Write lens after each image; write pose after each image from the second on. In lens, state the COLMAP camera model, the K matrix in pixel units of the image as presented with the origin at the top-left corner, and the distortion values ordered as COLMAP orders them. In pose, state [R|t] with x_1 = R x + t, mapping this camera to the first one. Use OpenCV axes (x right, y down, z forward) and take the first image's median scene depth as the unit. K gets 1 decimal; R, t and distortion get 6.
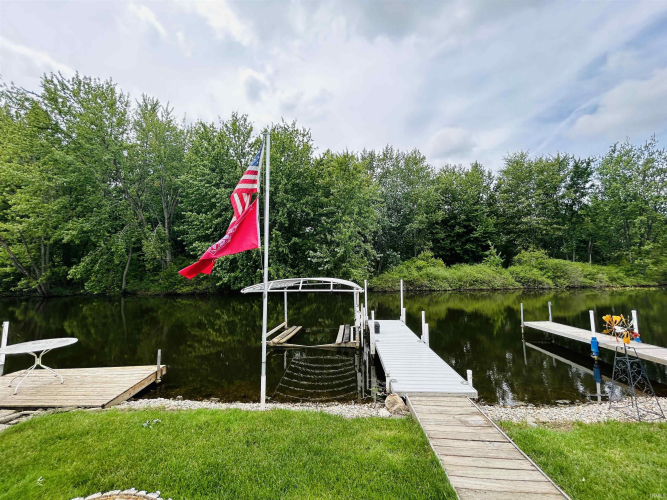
lens RADIAL K [[271.7, 0, 333.5], [0, 271.7, 250.0], [0, 0, 1]] dist [0.000131, 0.000415]
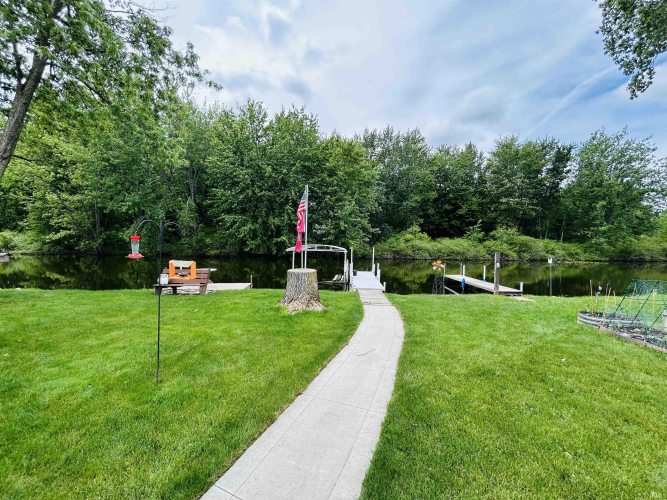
lens RADIAL K [[266.8, 0, 334.0], [0, 266.8, 260.9], [0, 0, 1]] dist [0.000225, 0.000041]
pose [[0.999565, 0.029251, -0.003881, 0.004554], [-0.028310, 0.987748, 0.153469, -0.013626], [0.008323, -0.153292, 0.988146, -0.157040]]
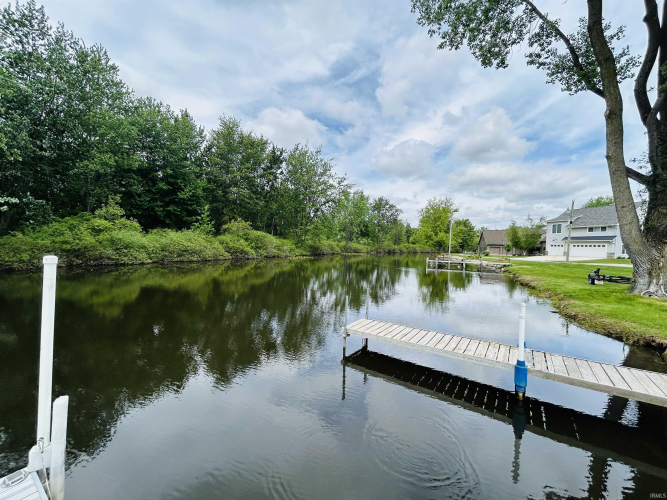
lens RADIAL K [[271.7, 0, 333.5], [0, 271.7, 250.0], [0, 0, 1]] dist [0.000131, 0.000415]
pose [[0.509819, 0.009596, 0.860228, 0.048101], [-0.106752, 0.992915, 0.052191, 0.019466], [-0.853633, -0.118440, 0.507231, 0.187472]]
